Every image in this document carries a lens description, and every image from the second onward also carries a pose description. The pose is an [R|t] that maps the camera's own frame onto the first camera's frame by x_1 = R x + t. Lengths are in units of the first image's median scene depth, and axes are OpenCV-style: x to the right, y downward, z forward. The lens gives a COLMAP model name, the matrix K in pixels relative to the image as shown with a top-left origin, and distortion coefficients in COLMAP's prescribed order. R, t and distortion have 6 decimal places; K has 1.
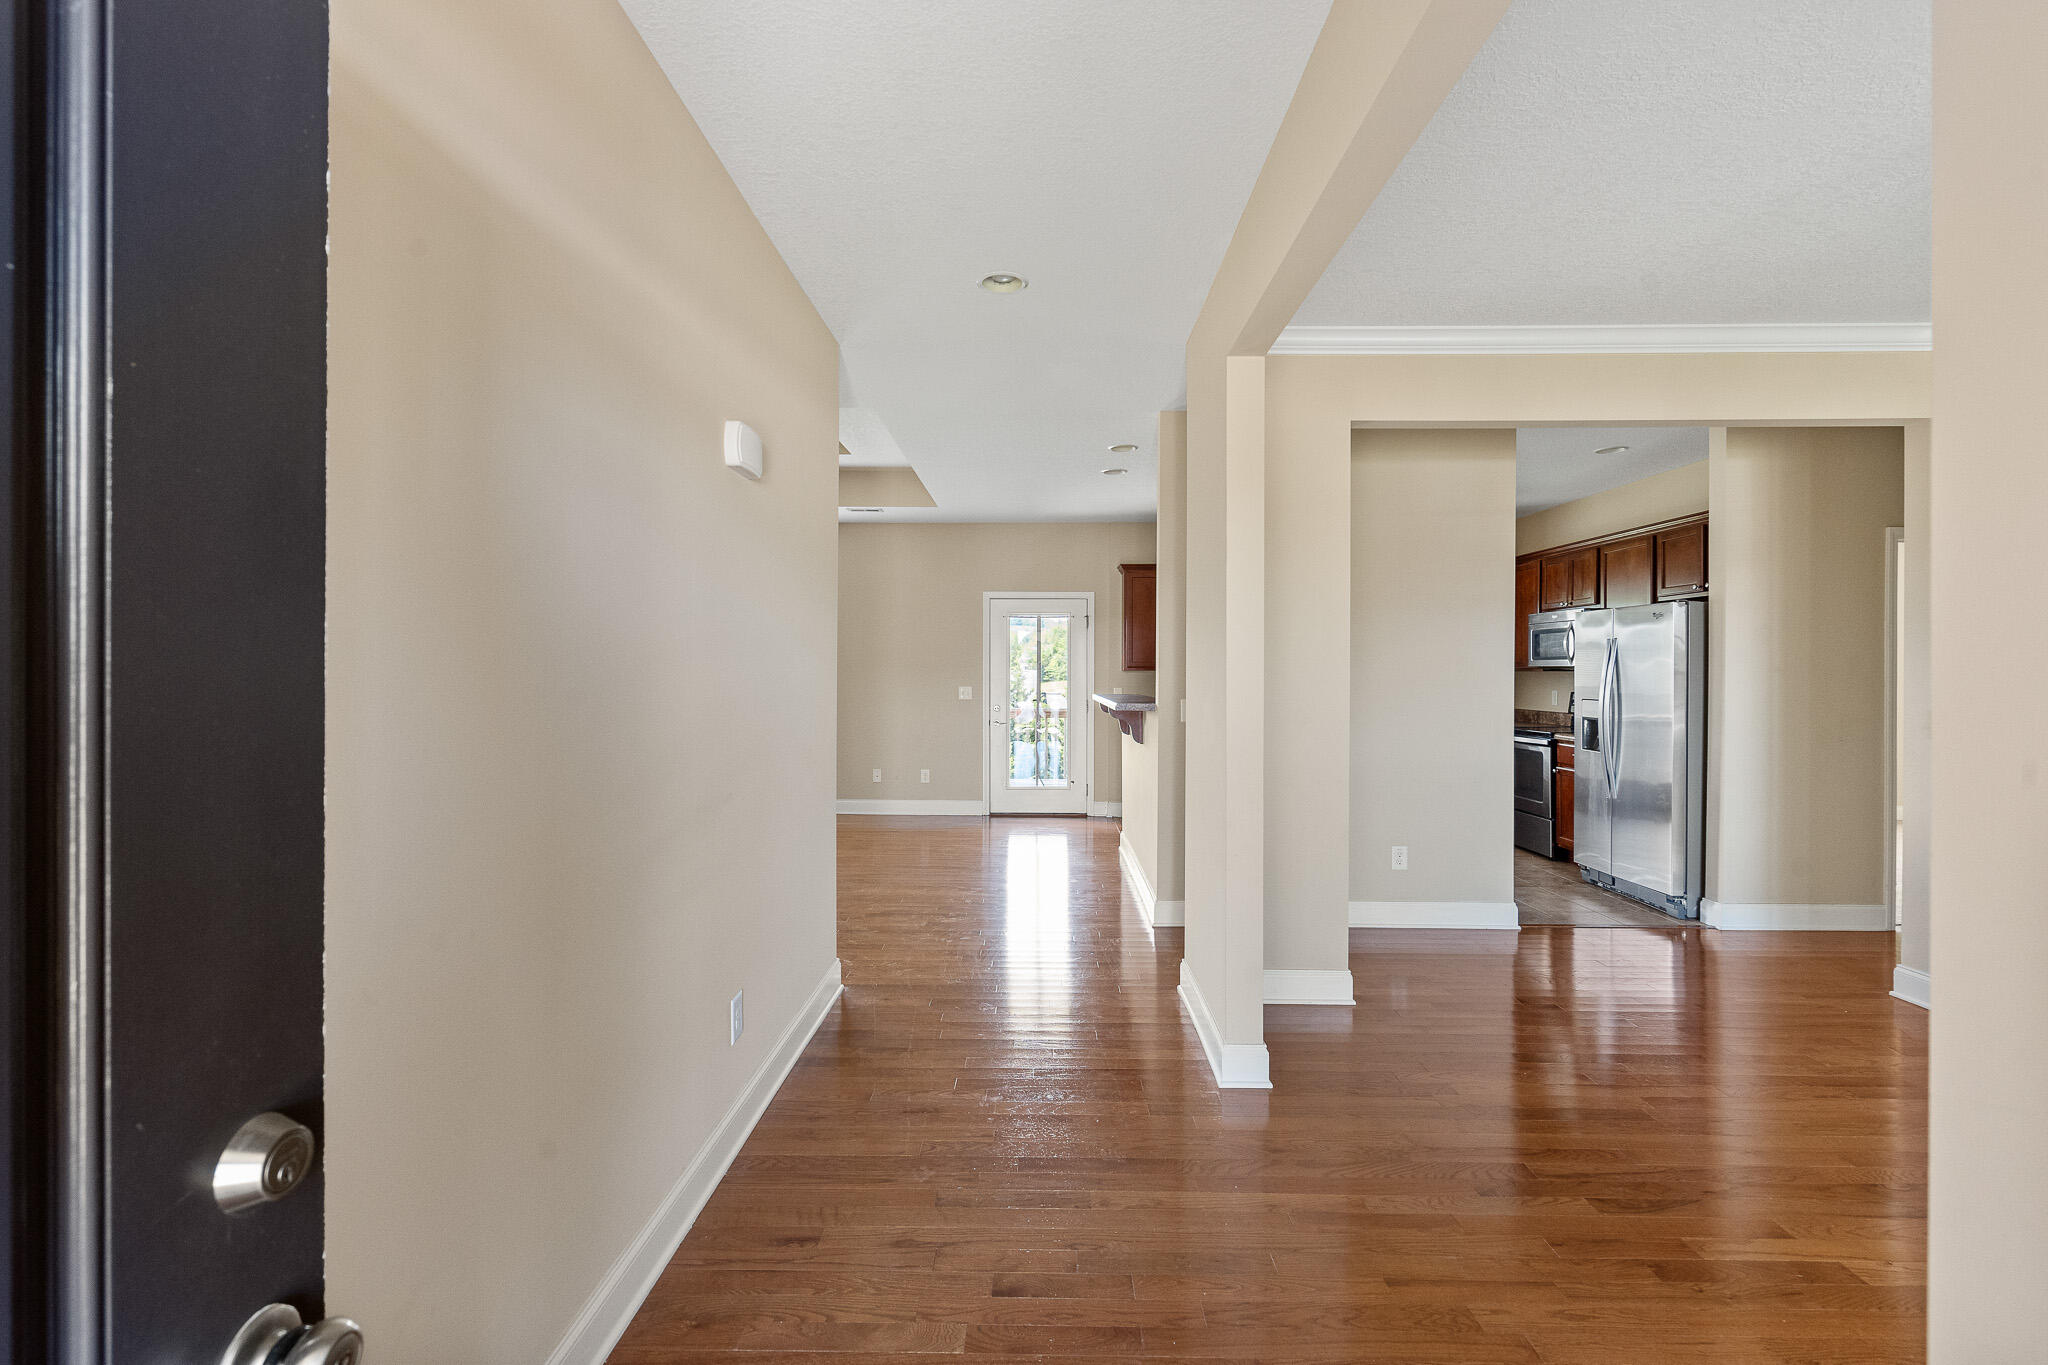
lens RADIAL K [[931.1, 0, 1012.9], [0, 931.1, 676.7], [0, 0, 1]] dist [-0.001911, 0.001852]
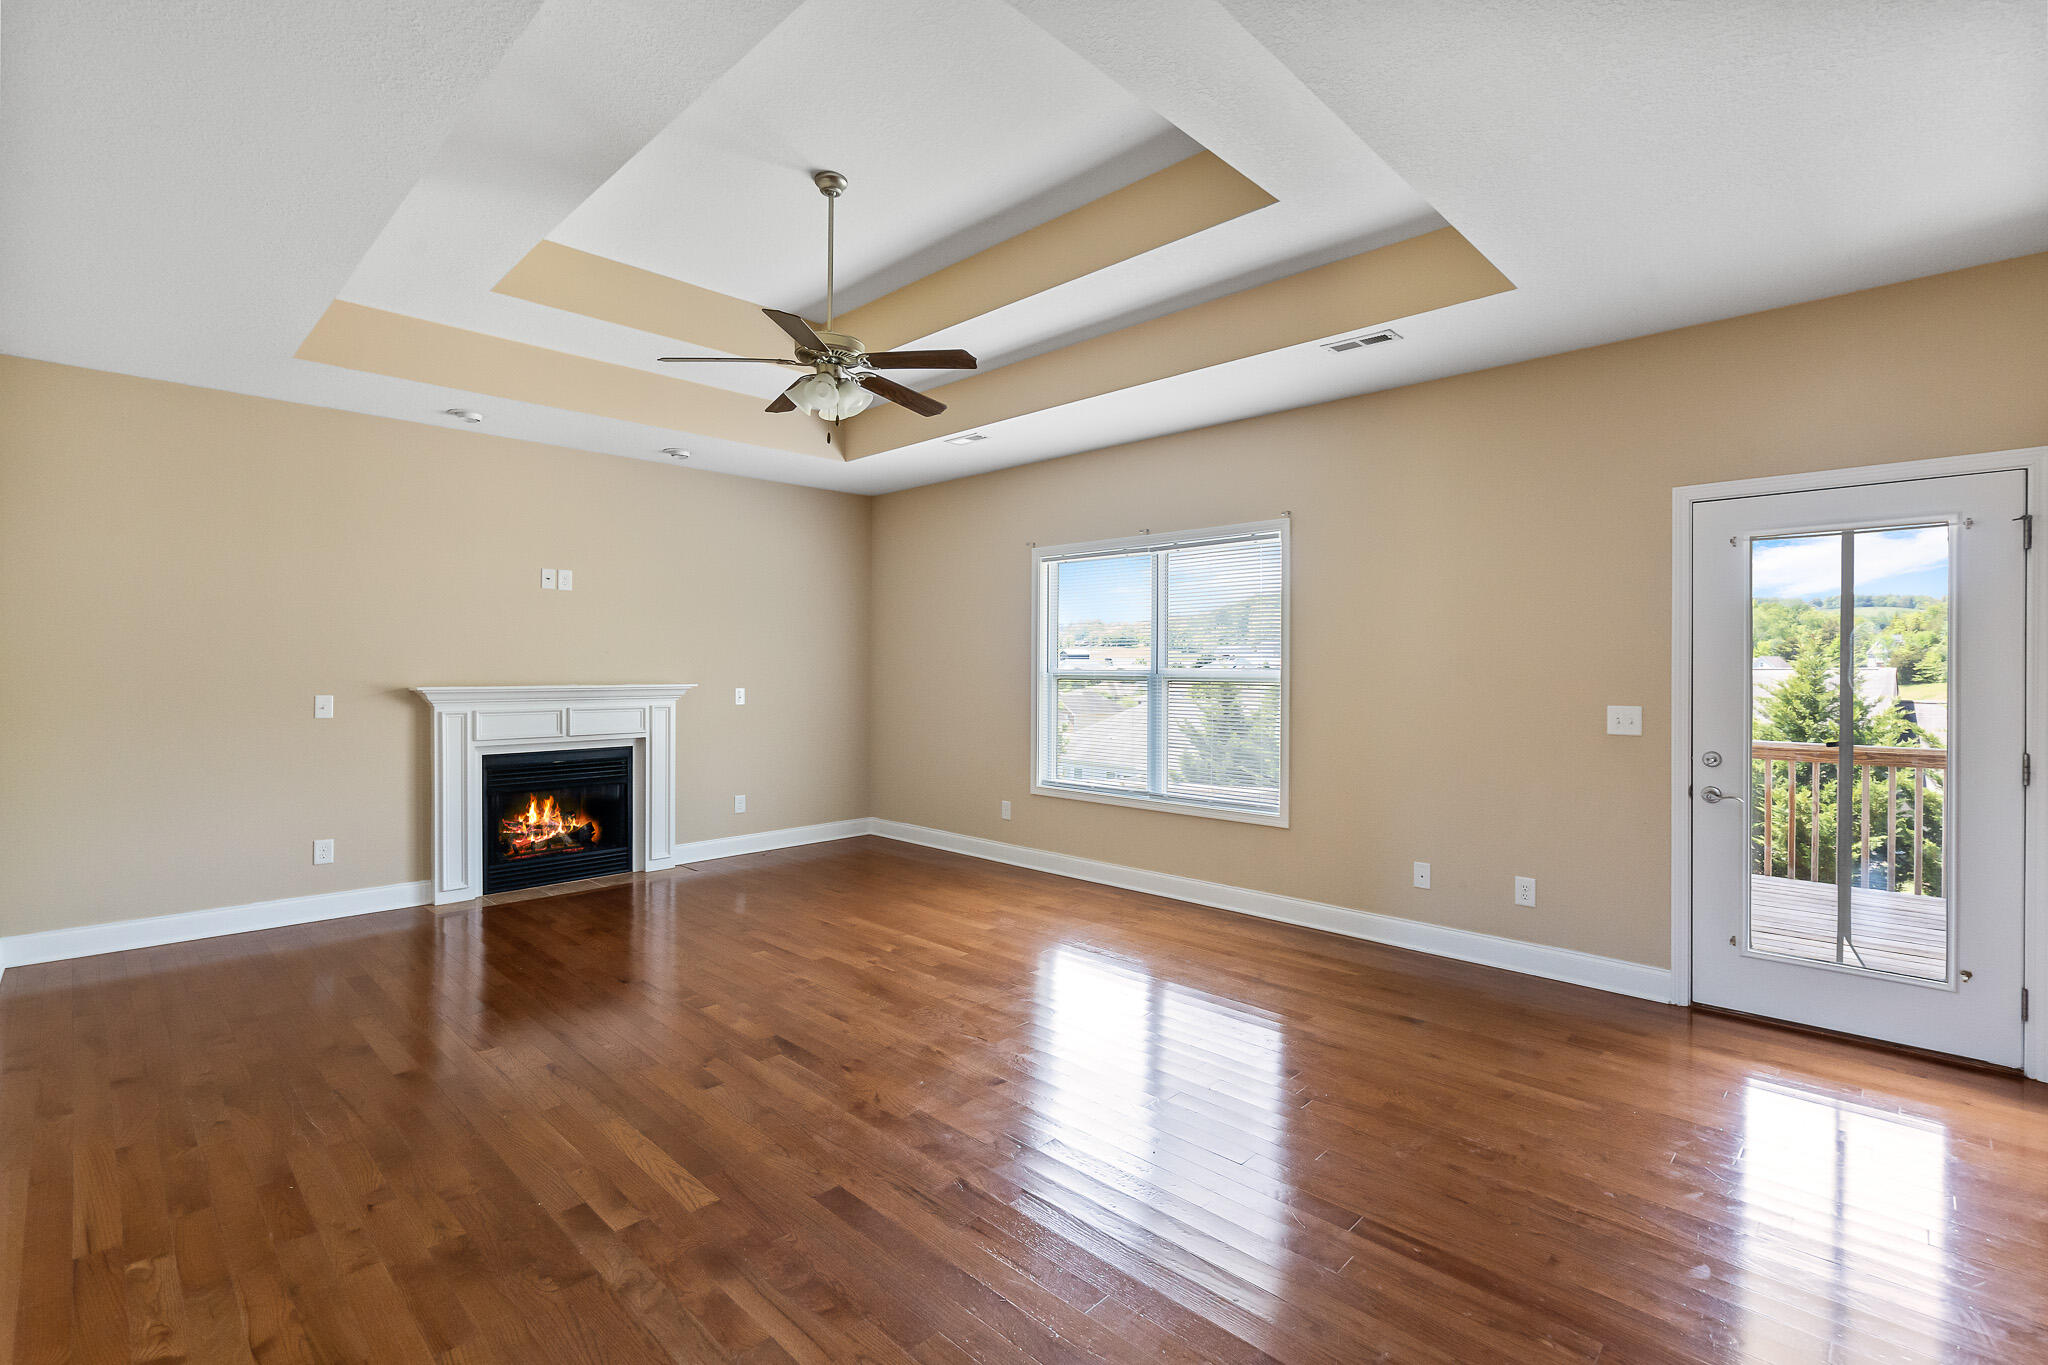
lens RADIAL K [[931.1, 0, 1003.6], [0, 931.1, 668.7], [0, 0, 1]] dist [-0.001911, 0.001852]
pose [[0.737946, 0.000045, -0.674859, 0.031360], [-0.004238, 0.999981, -0.004567, -0.004092], [0.674846, 0.006230, 0.737932, 0.464670]]
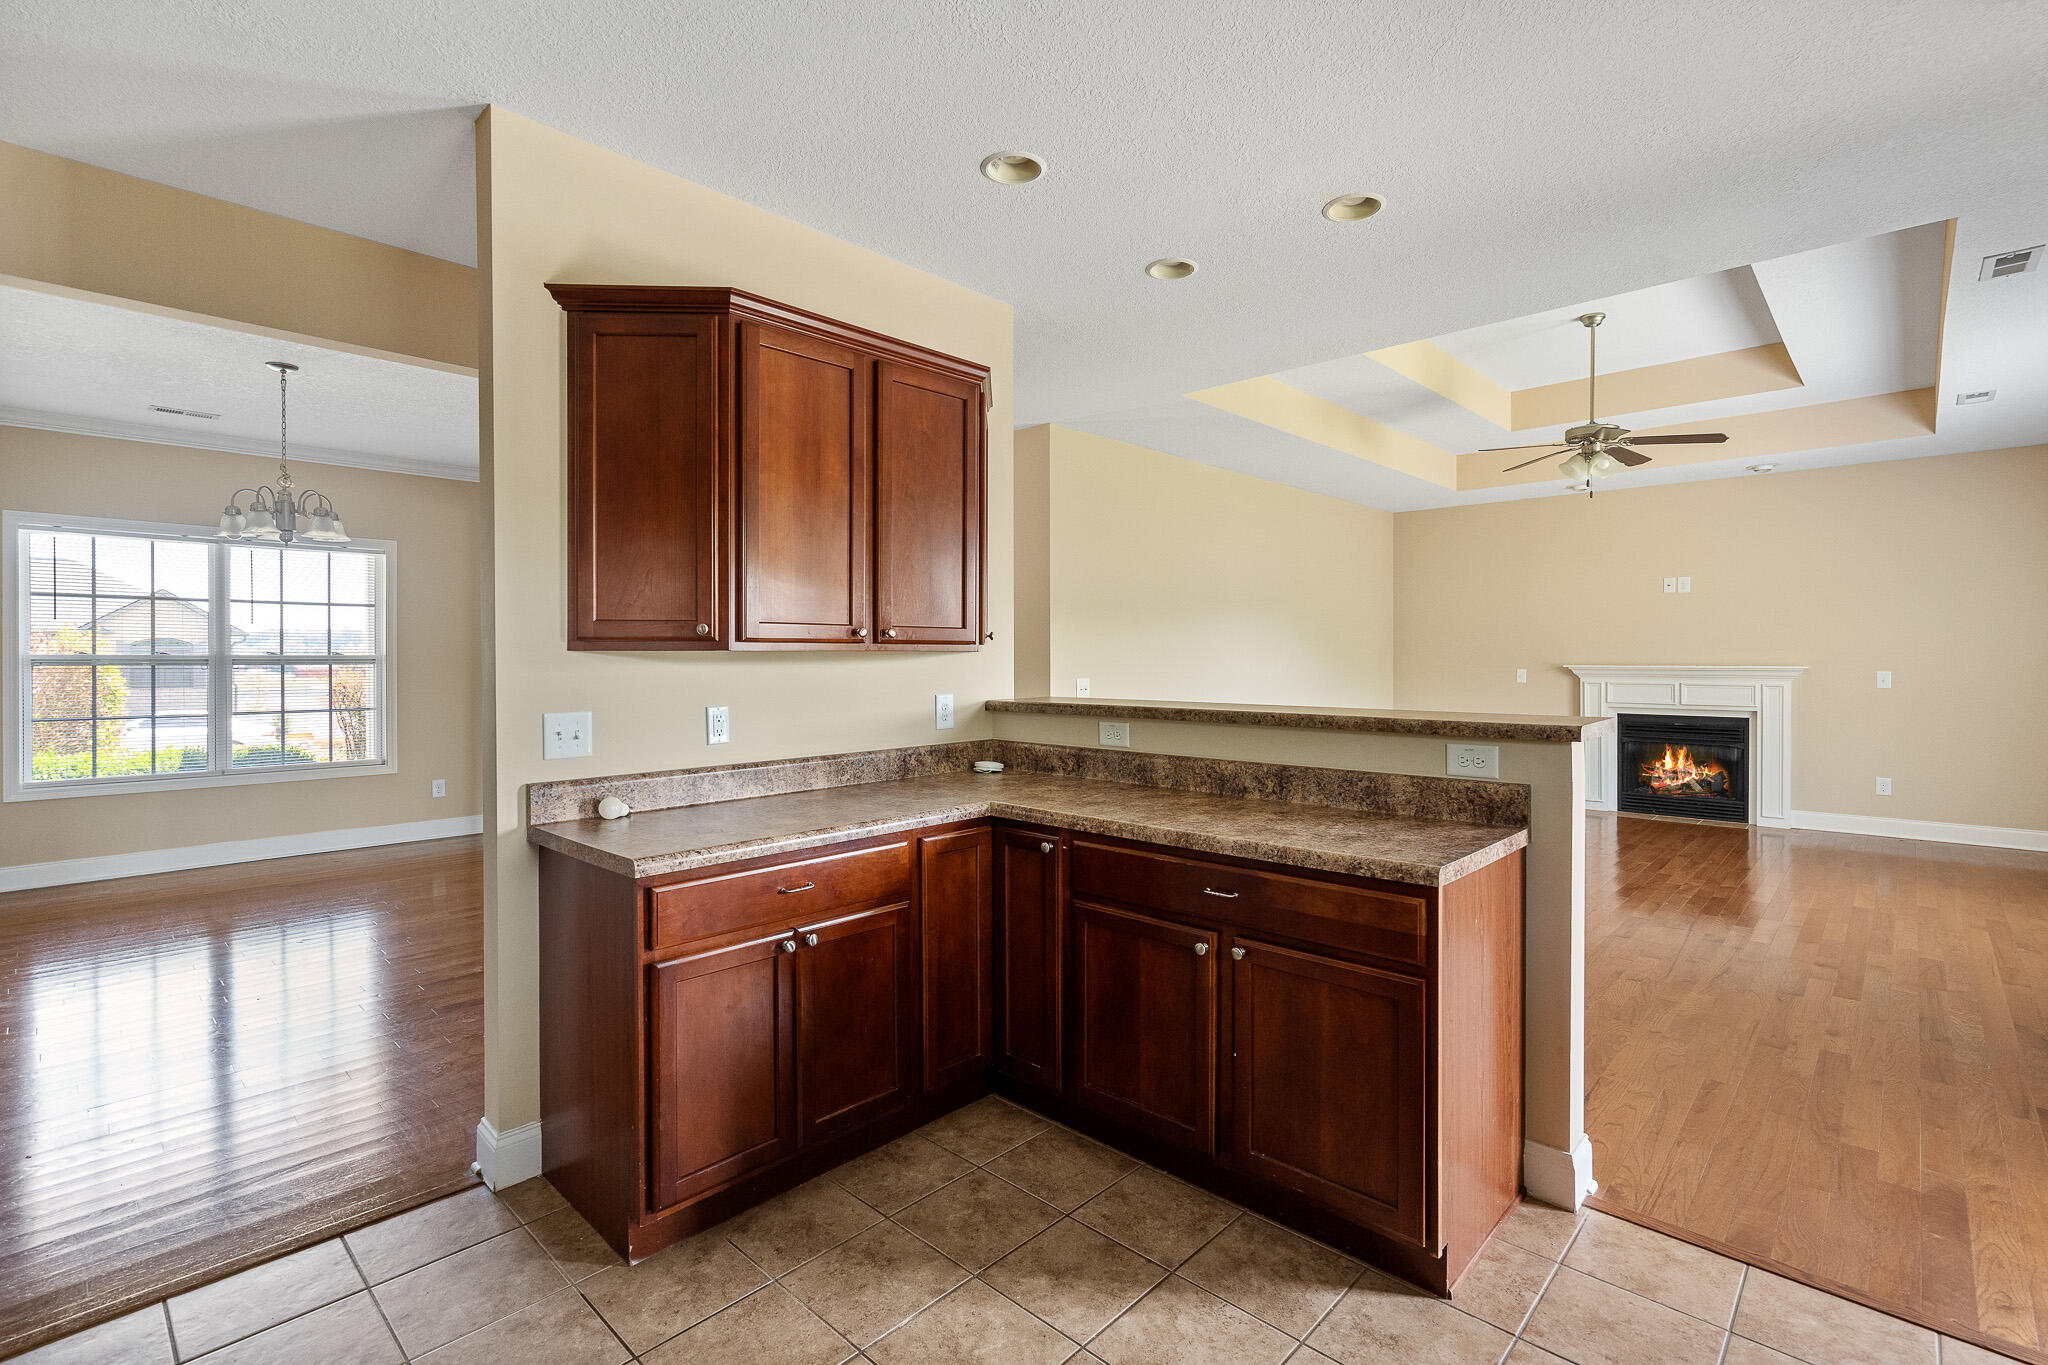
lens RADIAL K [[931.1, 0, 1027.1], [0, 931.1, 658.3], [0, 0, 1]] dist [-0.001911, 0.001852]
pose [[-0.662870, 0.002749, -0.748729, 0.404577], [-0.002262, 0.999981, 0.005674, -0.004401], [0.748731, 0.005454, -0.662852, 0.860508]]
